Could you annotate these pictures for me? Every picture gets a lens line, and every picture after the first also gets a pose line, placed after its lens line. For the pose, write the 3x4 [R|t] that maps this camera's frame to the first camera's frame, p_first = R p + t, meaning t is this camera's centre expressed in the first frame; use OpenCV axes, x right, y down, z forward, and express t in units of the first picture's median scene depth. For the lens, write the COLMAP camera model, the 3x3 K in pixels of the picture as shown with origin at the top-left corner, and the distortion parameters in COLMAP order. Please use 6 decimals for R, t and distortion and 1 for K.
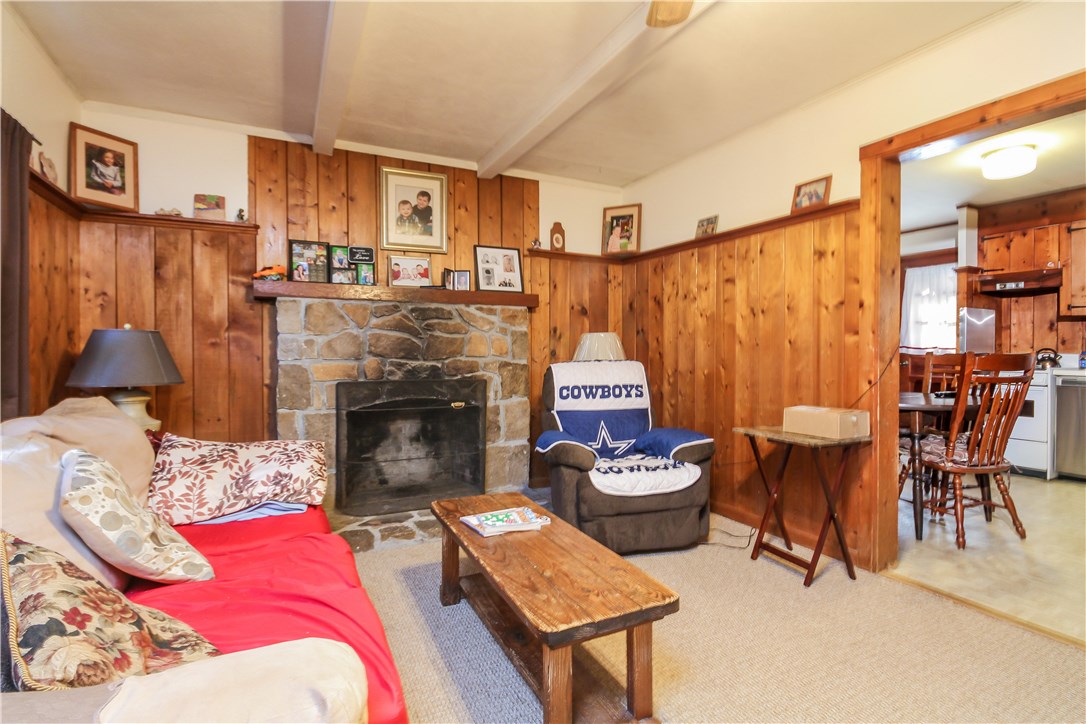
lens RADIAL K [[527.5, 0, 541.2], [0, 527.5, 358.7], [0, 0, 1]] dist [0.009525, -0.000999]
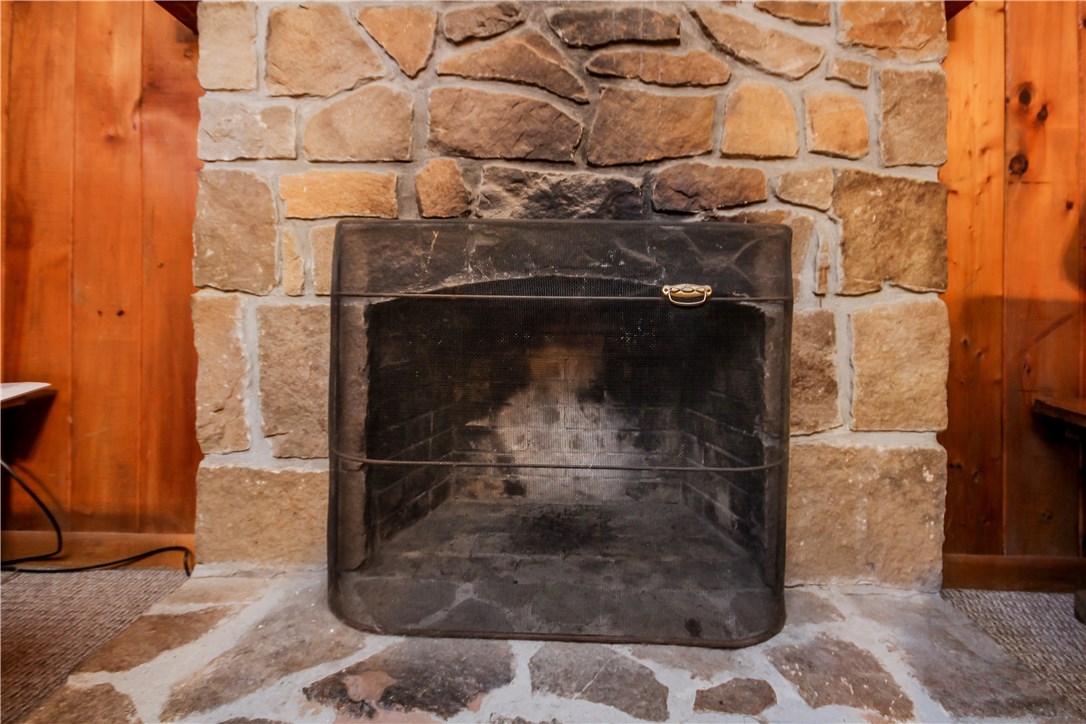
lens RADIAL K [[527.5, 0, 521.7], [0, 527.5, 305.4], [0, 0, 1]] dist [0.009525, -0.000999]
pose [[0.867604, 0.011668, -0.497118, -0.089129], [-0.012400, 0.999921, 0.001828, 0.089515], [0.497100, 0.004578, 0.867681, 0.674722]]
